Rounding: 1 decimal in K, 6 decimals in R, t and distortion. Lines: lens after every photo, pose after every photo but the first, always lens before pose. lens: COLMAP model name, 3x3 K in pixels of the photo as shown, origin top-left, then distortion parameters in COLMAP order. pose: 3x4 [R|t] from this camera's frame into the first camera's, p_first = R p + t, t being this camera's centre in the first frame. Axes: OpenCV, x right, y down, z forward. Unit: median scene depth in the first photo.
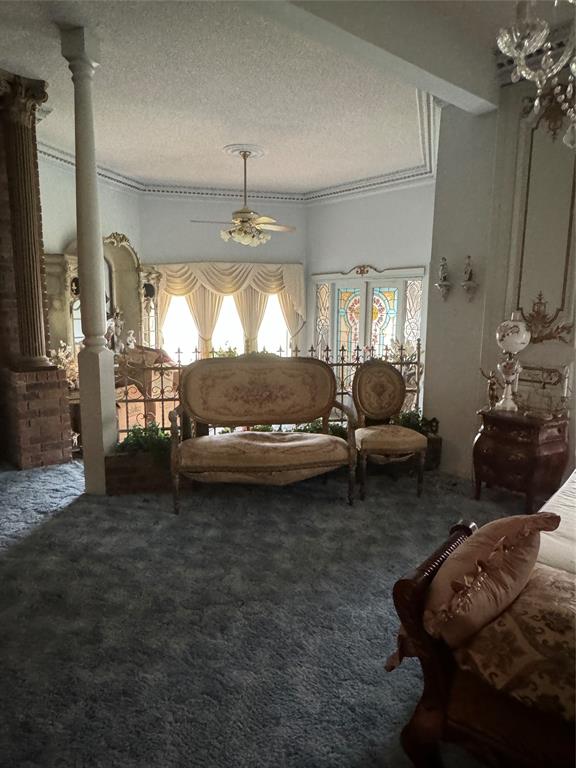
lens RADIAL K [[517.8, 0, 284.0], [0, 517.8, 385.0], [0, 0, 1]] dist [-0.007572, 0.004758]
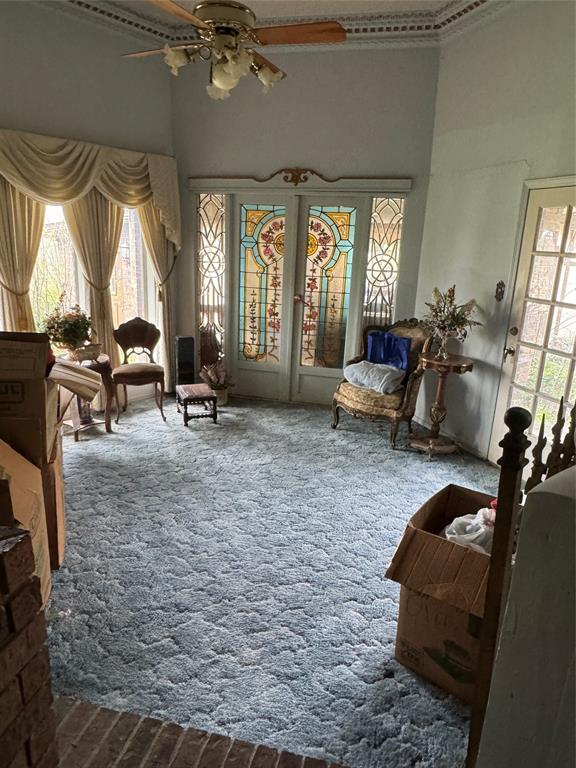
lens RADIAL K [[517.8, 0, 291.1], [0, 517.8, 381.8], [0, 0, 1]] dist [-0.007572, 0.004758]
pose [[0.802849, -0.142139, 0.578990, -0.257033], [0.060383, 0.985556, 0.158219, -0.071563], [-0.593116, -0.092065, 0.799836, 0.464151]]
